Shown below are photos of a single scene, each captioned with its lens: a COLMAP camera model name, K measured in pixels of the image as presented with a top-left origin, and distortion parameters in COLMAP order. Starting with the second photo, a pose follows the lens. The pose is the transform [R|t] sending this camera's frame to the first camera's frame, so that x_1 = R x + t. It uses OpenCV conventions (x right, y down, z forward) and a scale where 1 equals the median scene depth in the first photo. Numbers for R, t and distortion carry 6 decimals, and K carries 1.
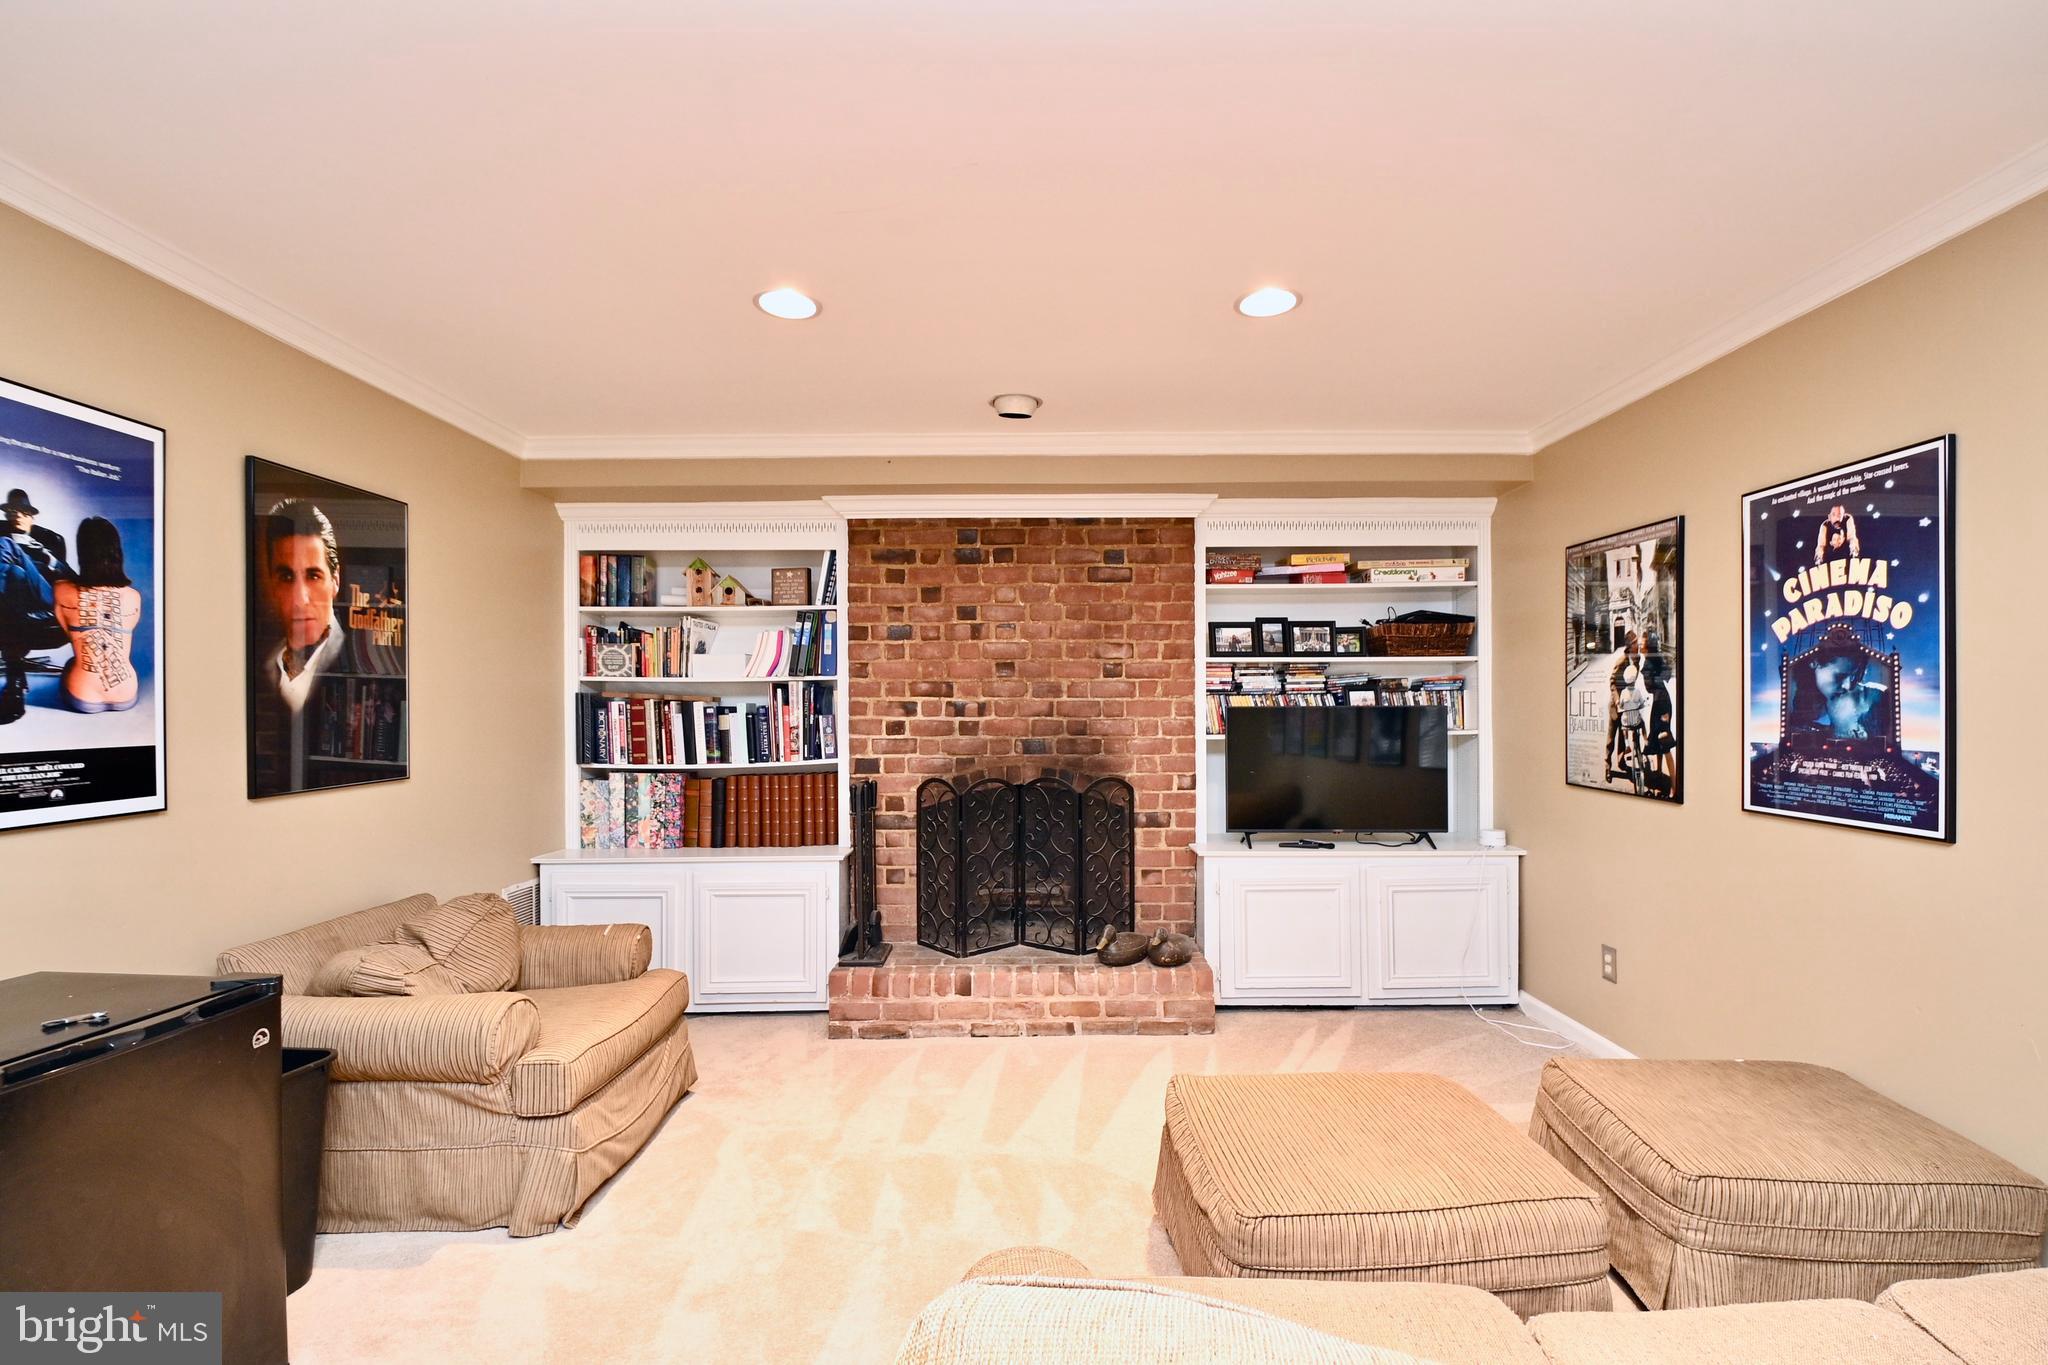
lens RADIAL K [[918.3, 0, 1018.6], [0, 918.3, 708.2], [0, 0, 1]] dist [0.011577, -0.007631]
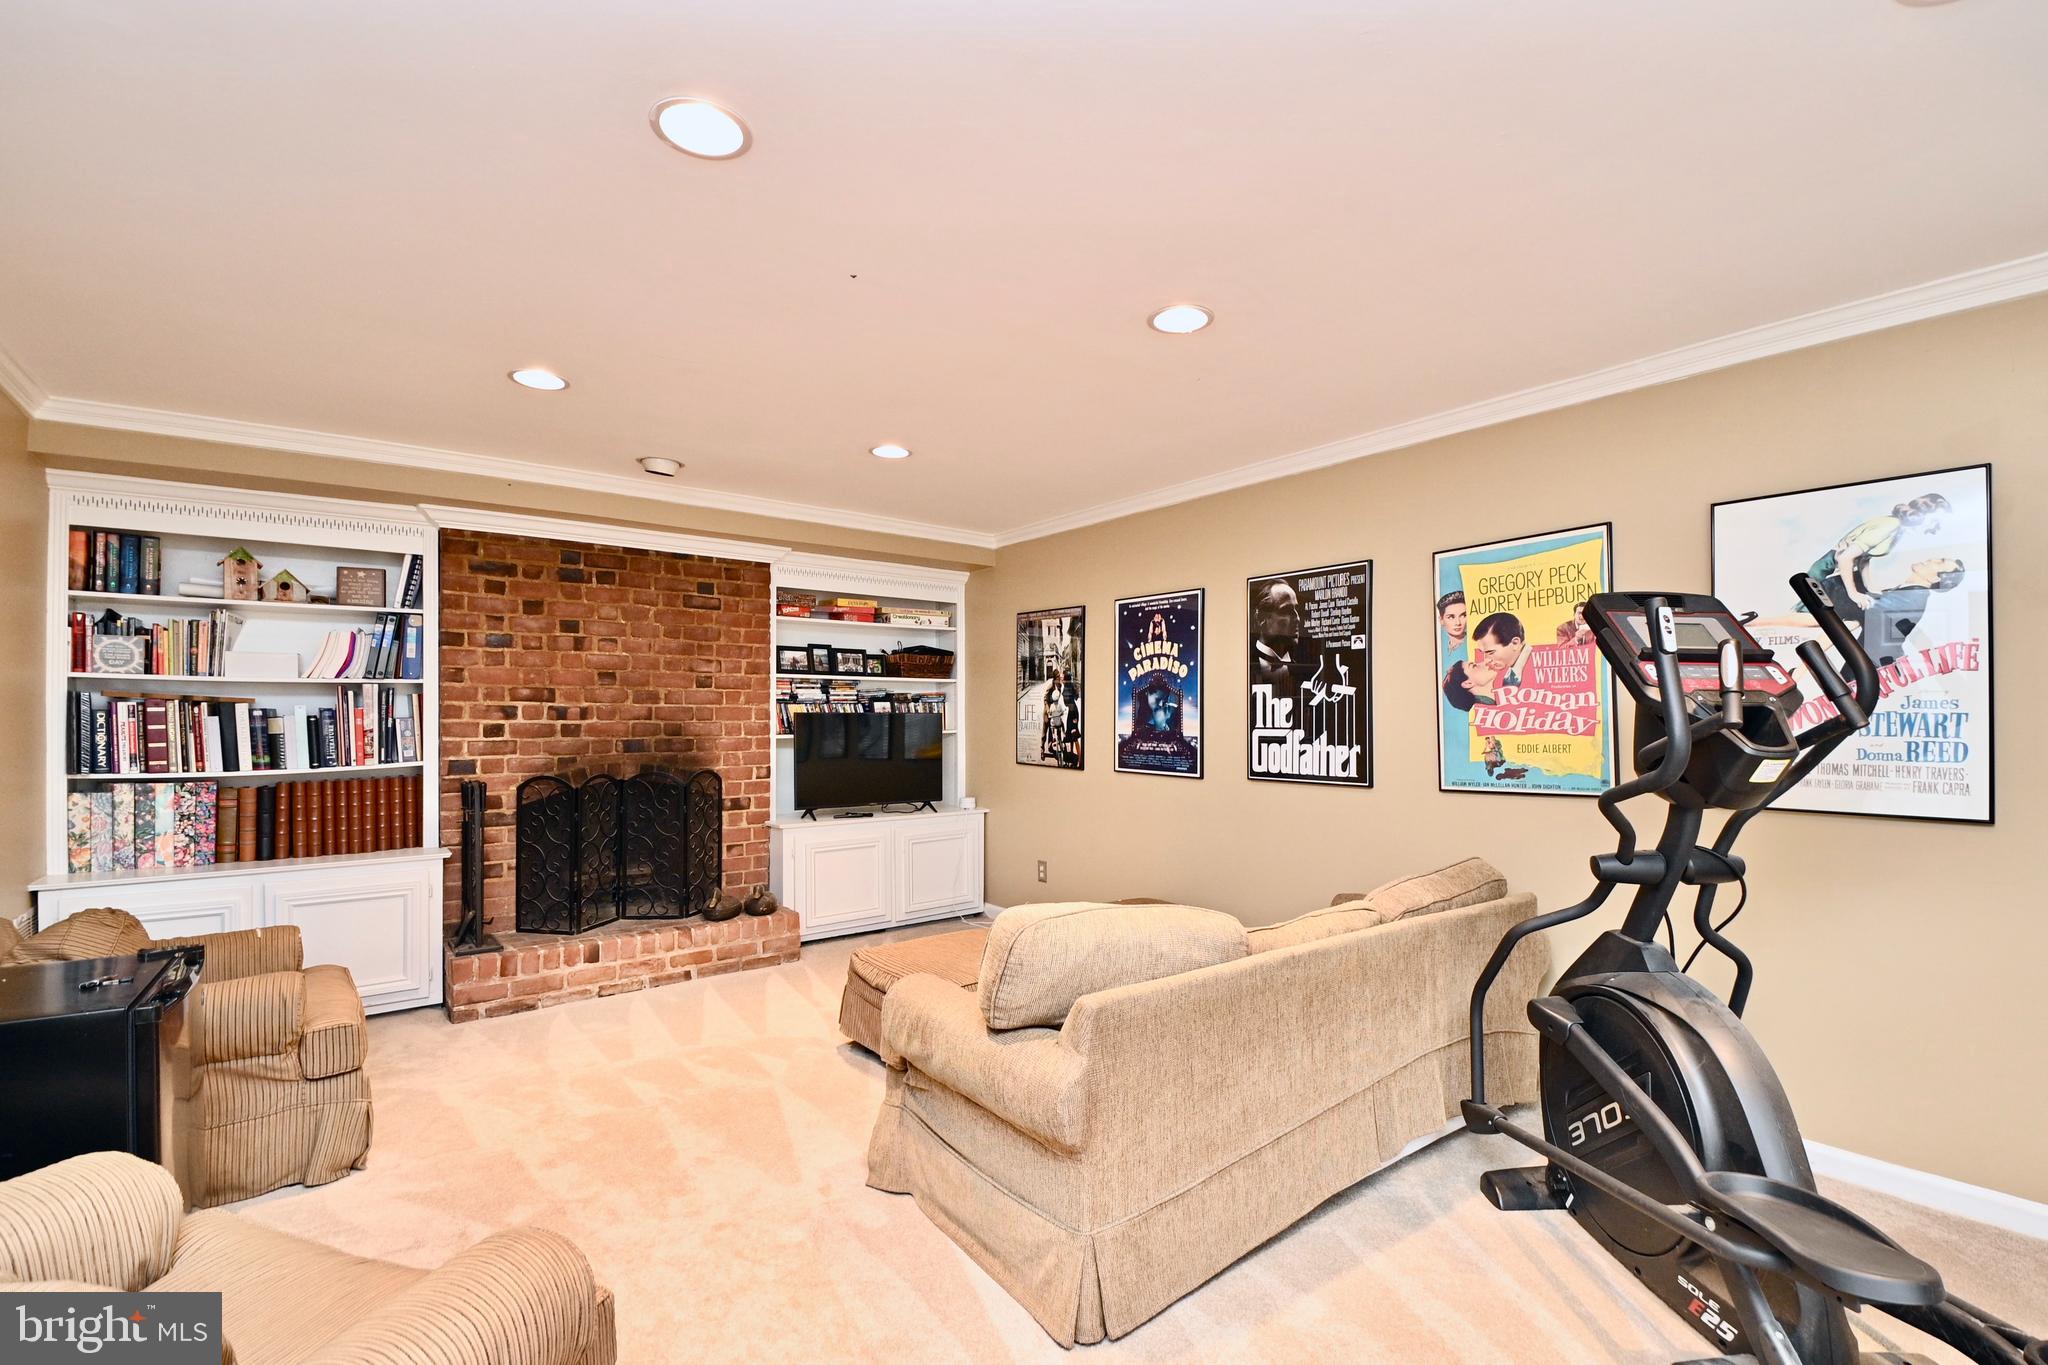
lens RADIAL K [[918.3, 0, 1021.9], [0, 918.3, 701.6], [0, 0, 1]] dist [0.011577, -0.007631]
pose [[0.797560, 0.014350, 0.603069, -0.333895], [-0.005662, 0.999851, -0.016302, 0.002246], [-0.603213, 0.009587, 0.797522, -0.248181]]
